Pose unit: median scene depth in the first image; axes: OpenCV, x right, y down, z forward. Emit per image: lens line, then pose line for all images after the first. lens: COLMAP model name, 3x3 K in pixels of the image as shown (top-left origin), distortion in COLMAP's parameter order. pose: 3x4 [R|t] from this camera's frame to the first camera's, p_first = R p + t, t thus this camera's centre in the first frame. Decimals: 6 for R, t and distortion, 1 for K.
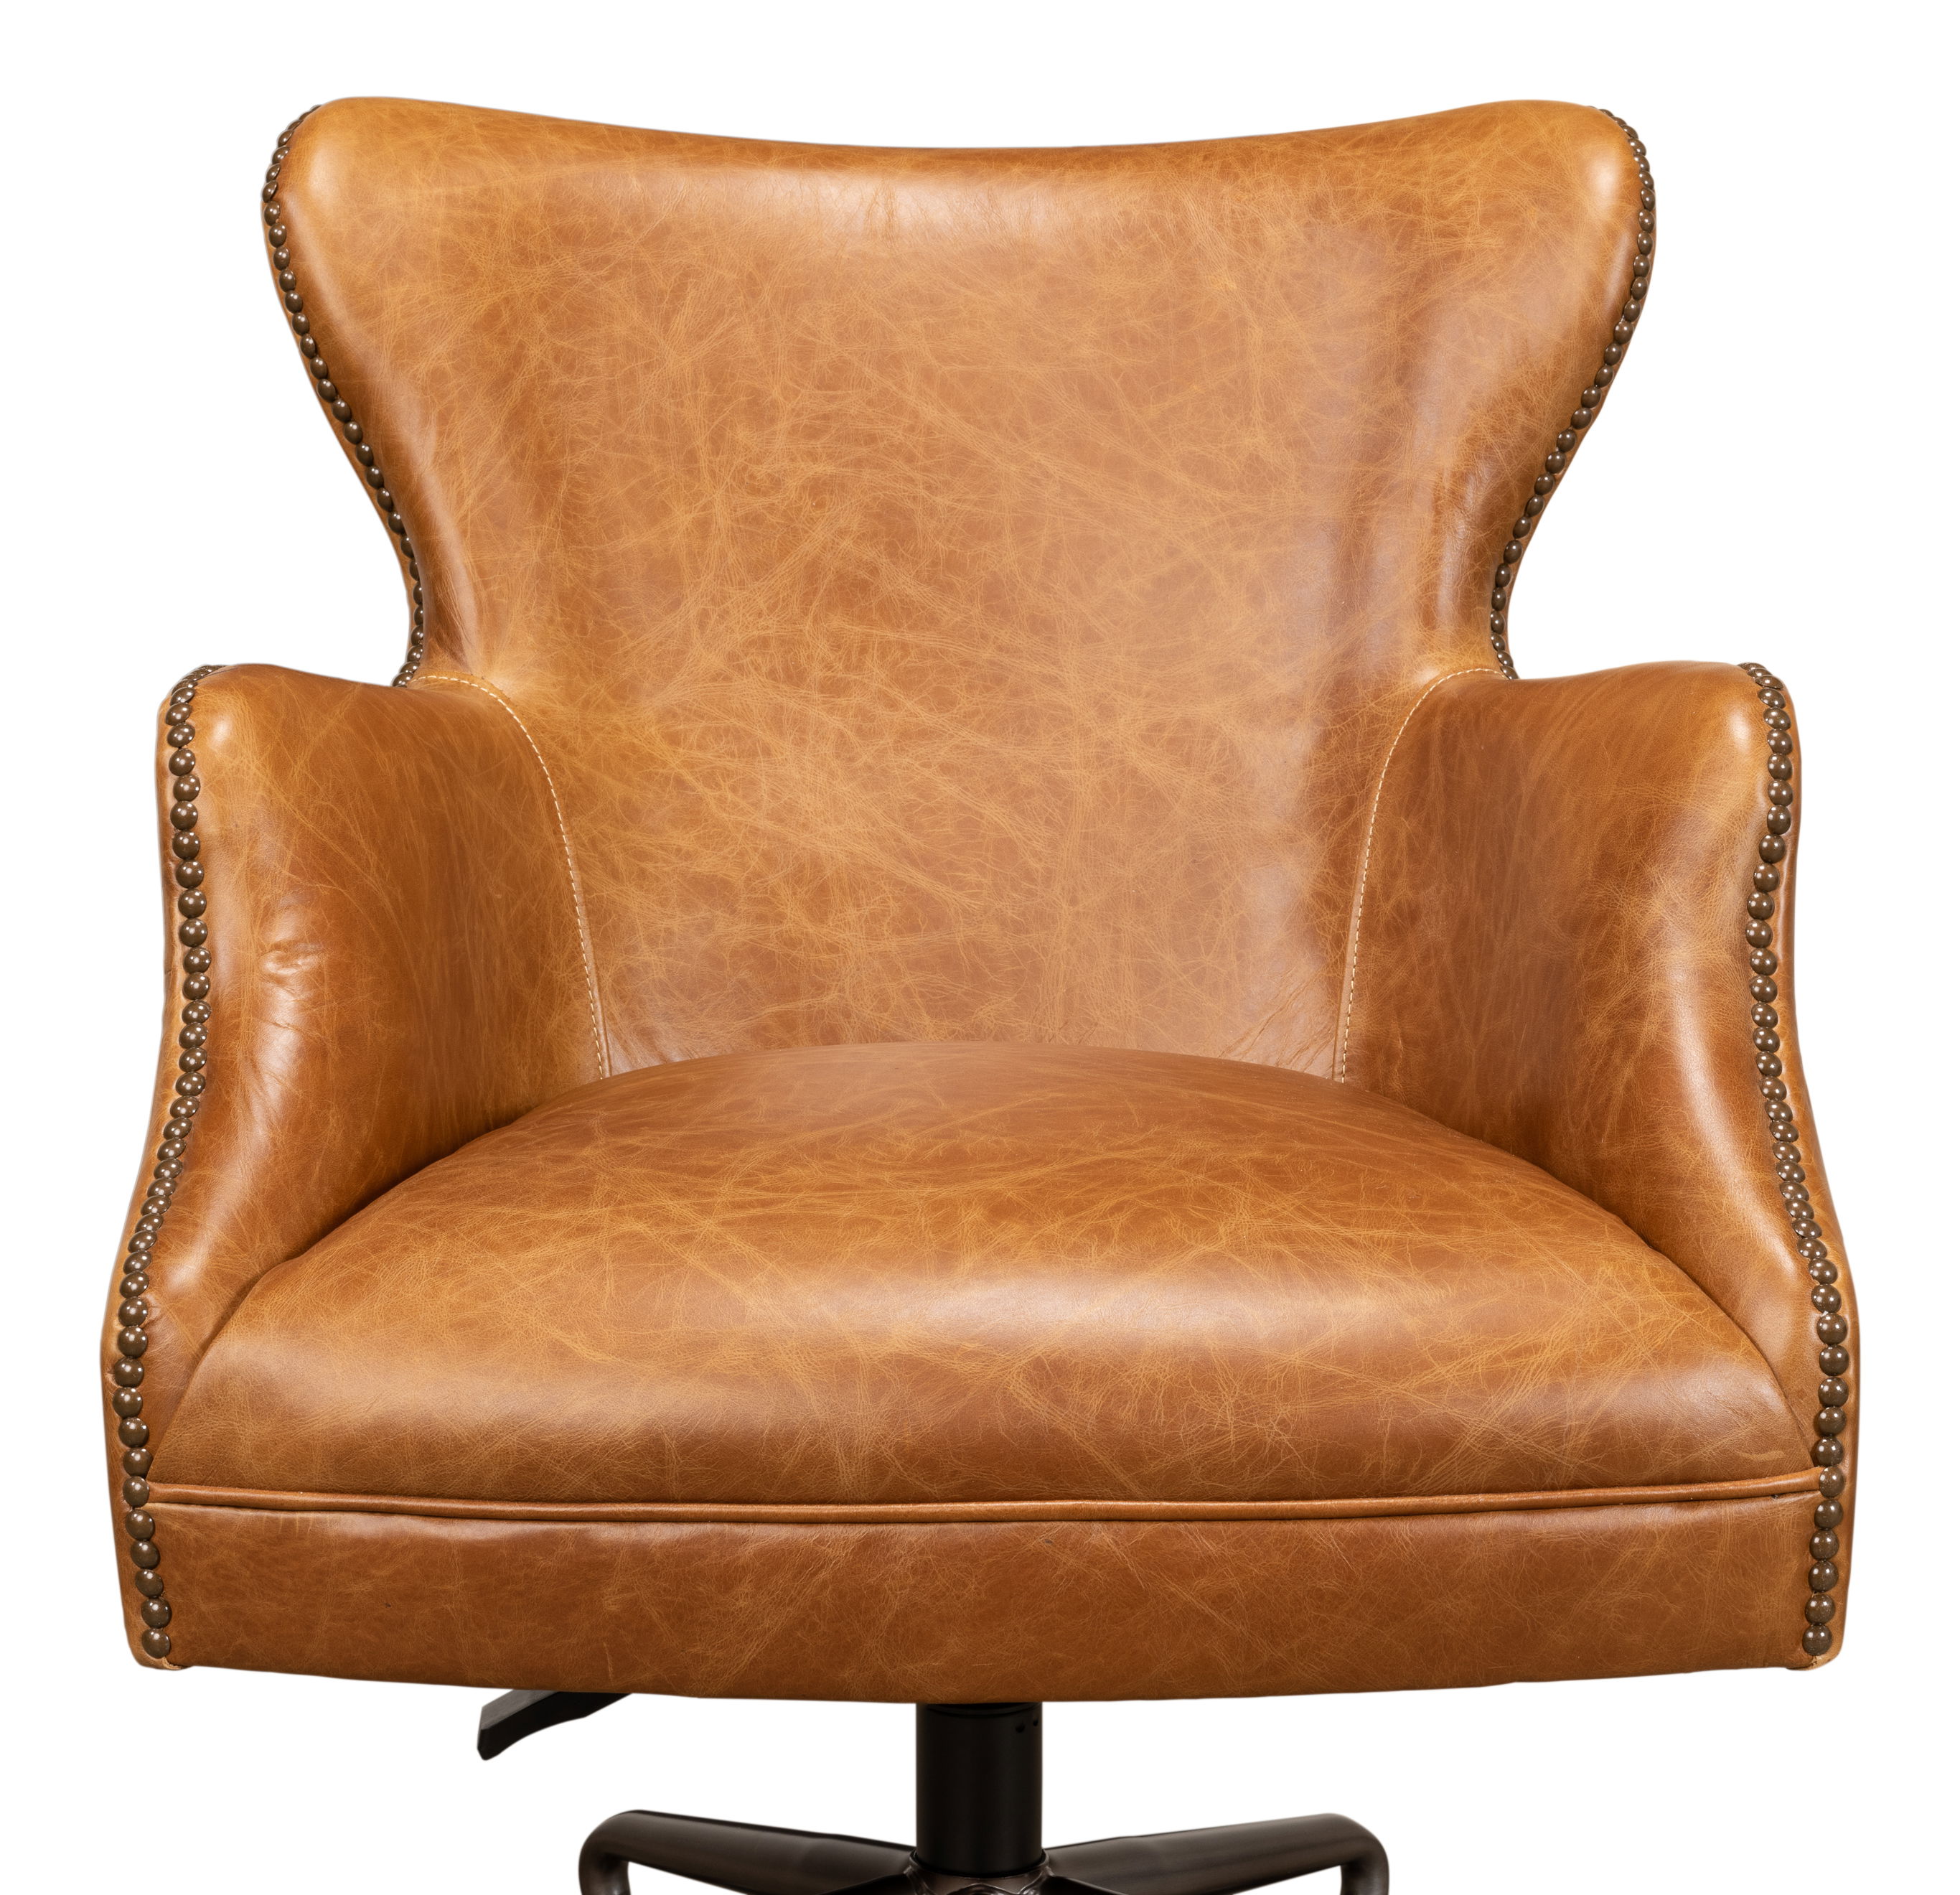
lens RADIAL K [[4374.6, 0, 985.3], [0, 4374.6, 916.6], [0, 0, 1]] dist [-0.074579, -0.729218]
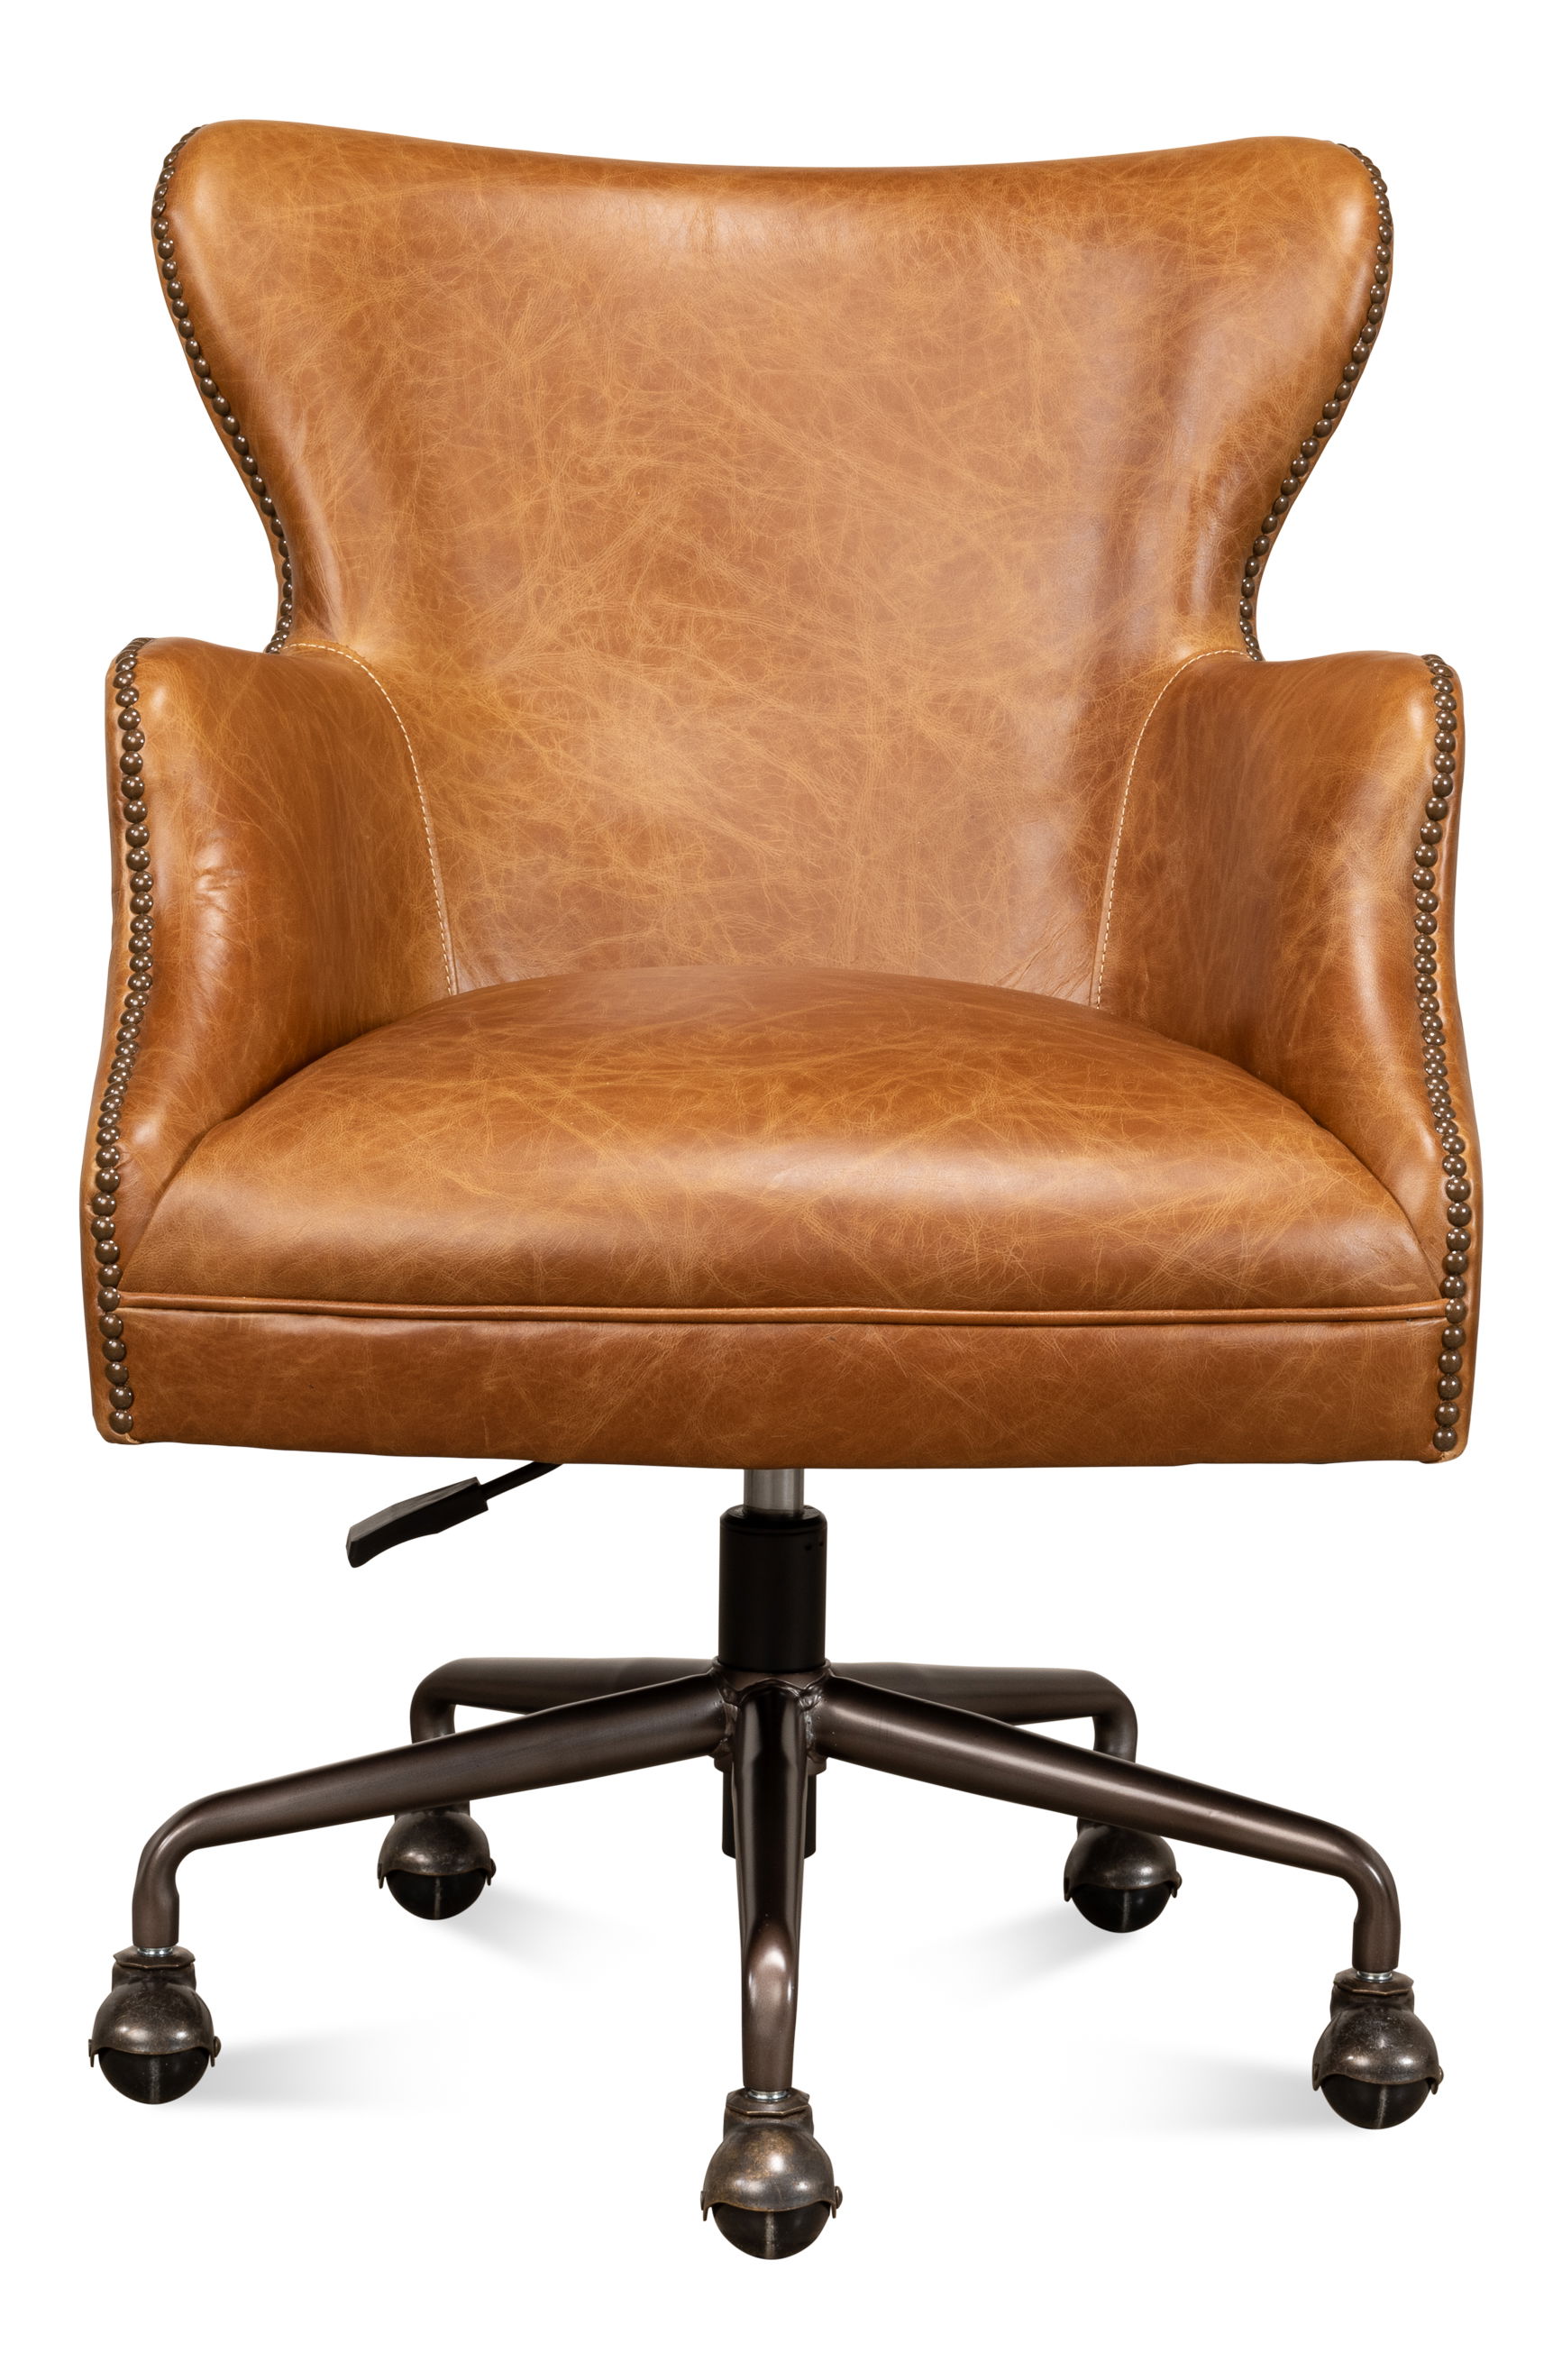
lens RADIAL K [[6211.4, 0, 816.8], [0, 6211.4, 1021.9], [0, 0, 1]] dist [-0.064724, -1.043361]
pose [[0.999879, 0.013804, 0.007119, -0.003324], [-0.013906, 0.999798, 0.014531, 0.018305], [-0.006917, -0.014628, 0.999869, -0.632318]]
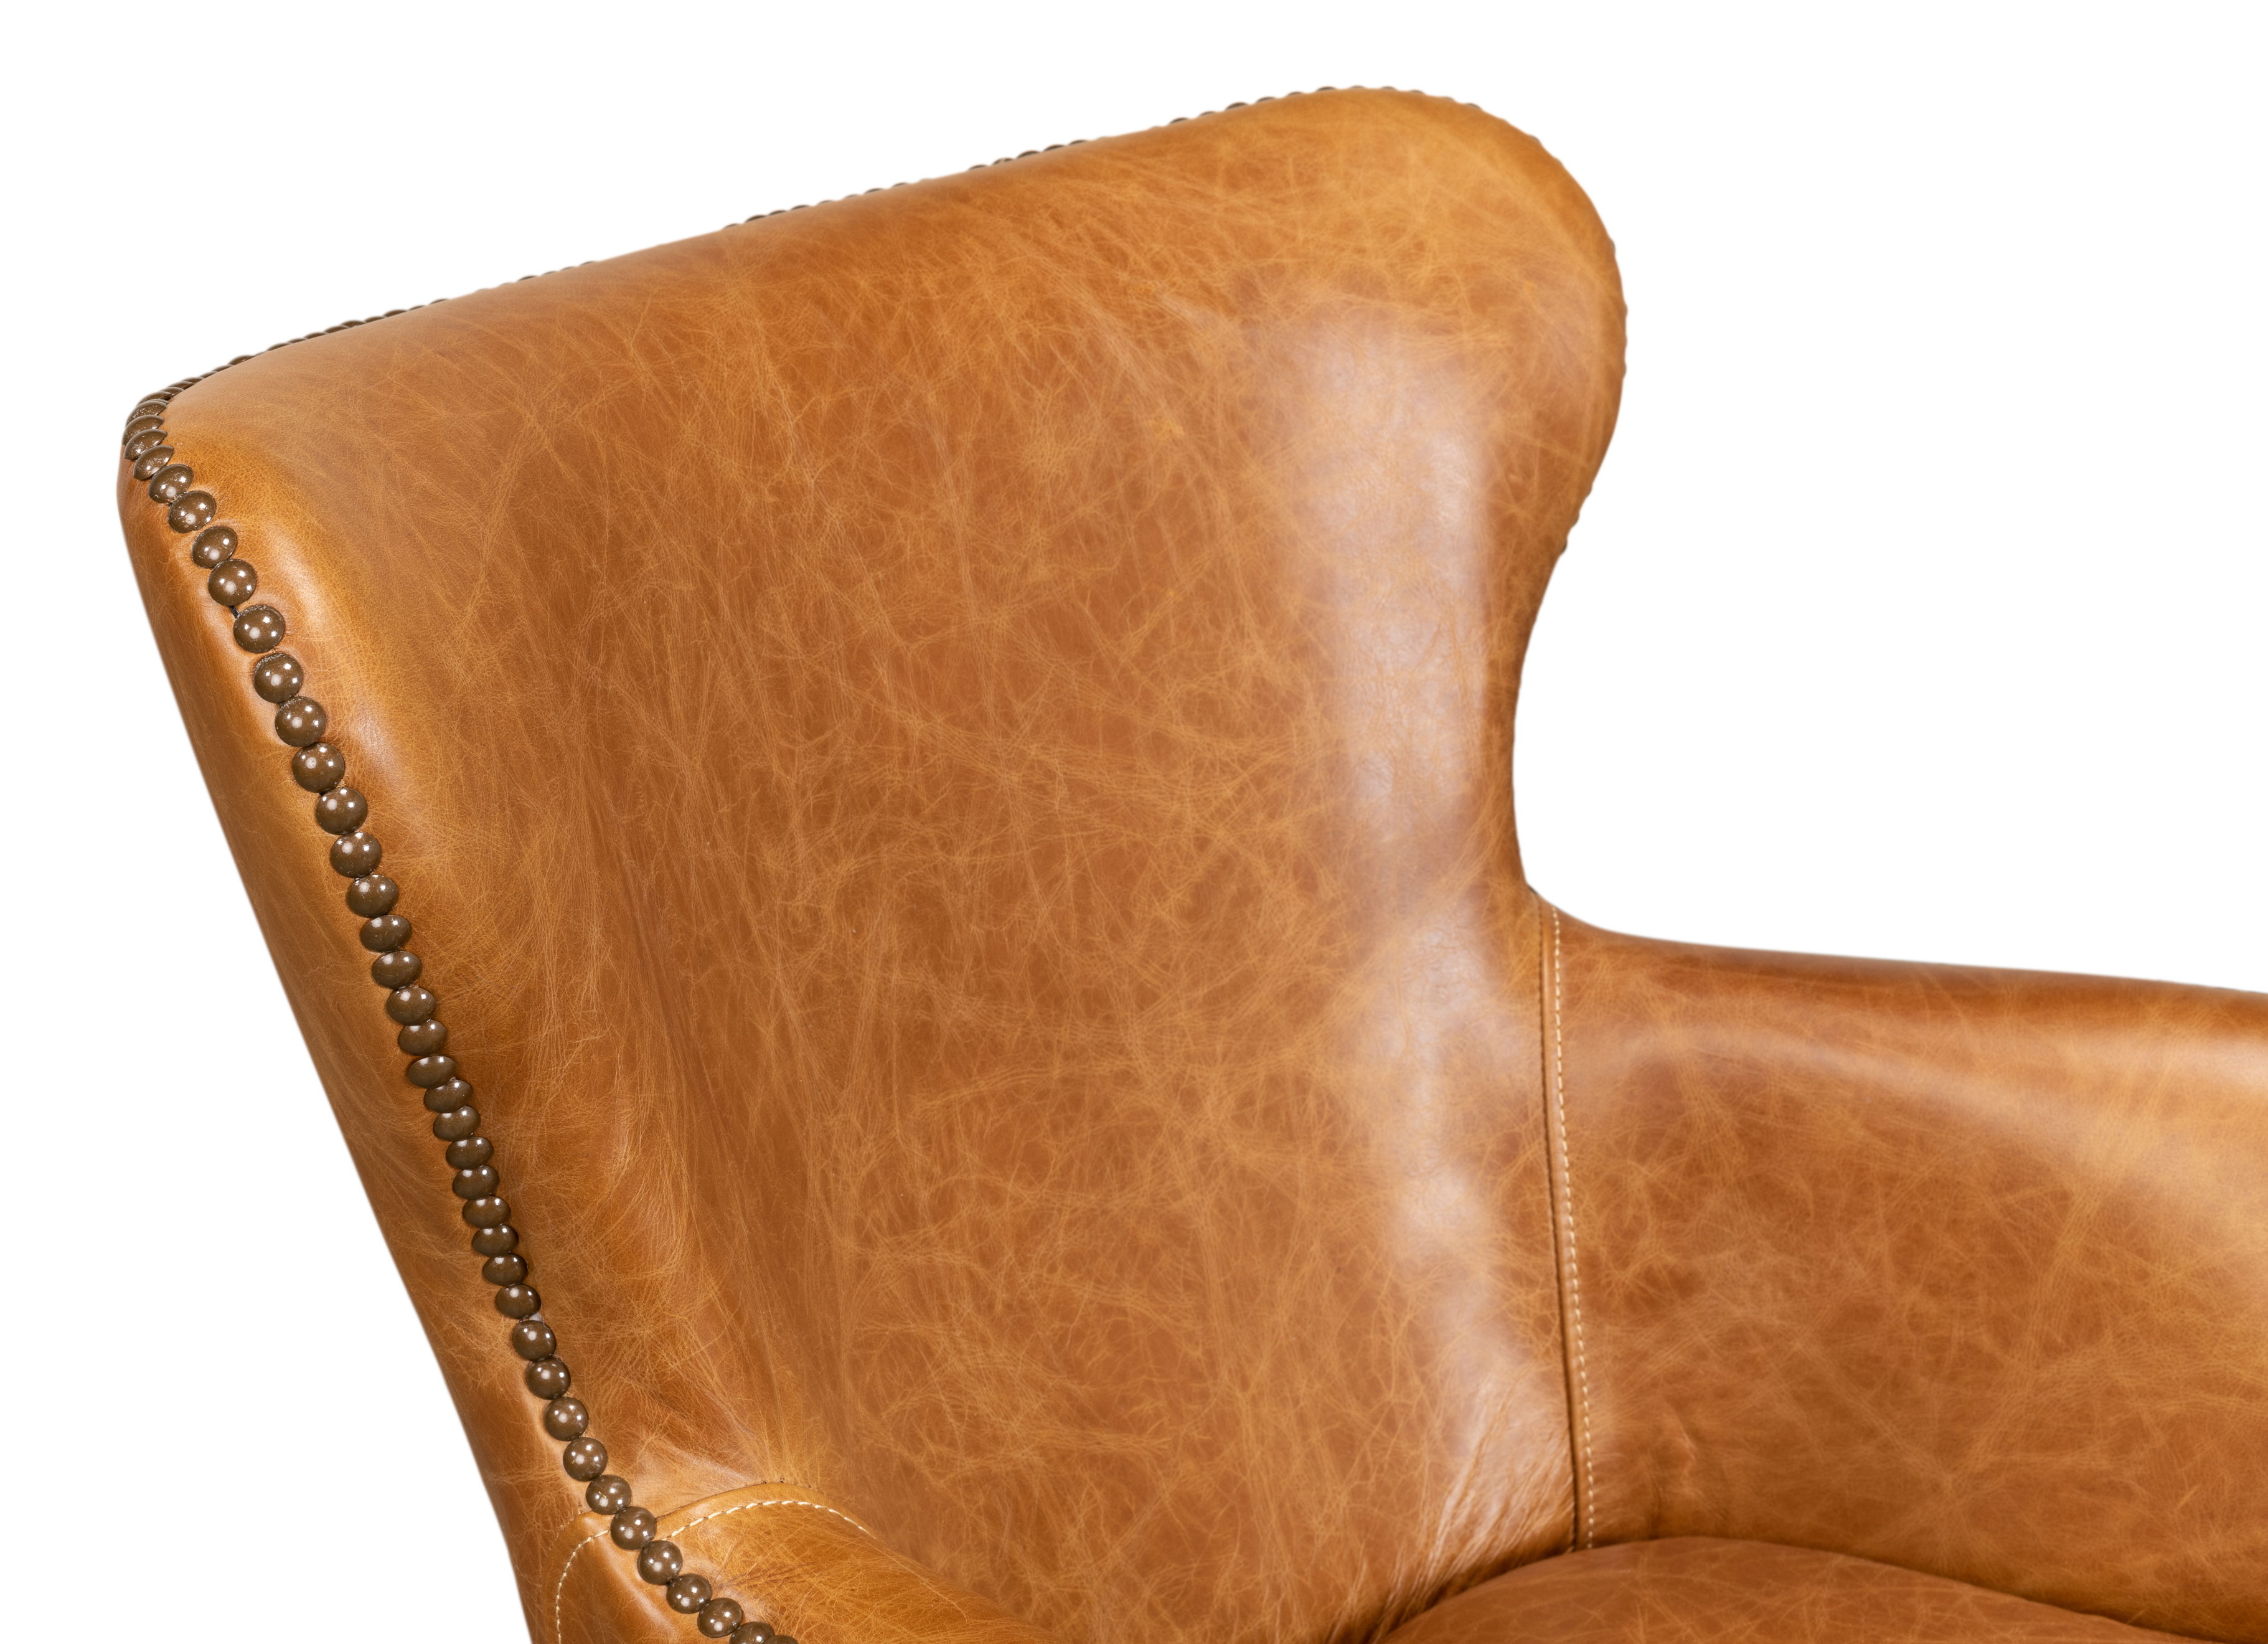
lens RADIAL K [[3722.4, 0, 1021.2], [0, 3722.4, 818.5], [0, 0, 1]] dist [-0.123075, 0.033004]
pose [[0.574180, -0.287595, 0.766555, -0.454201], [0.039457, 0.944906, 0.324954, -0.299320], [-0.817778, -0.156336, 0.553894, 0.743938]]
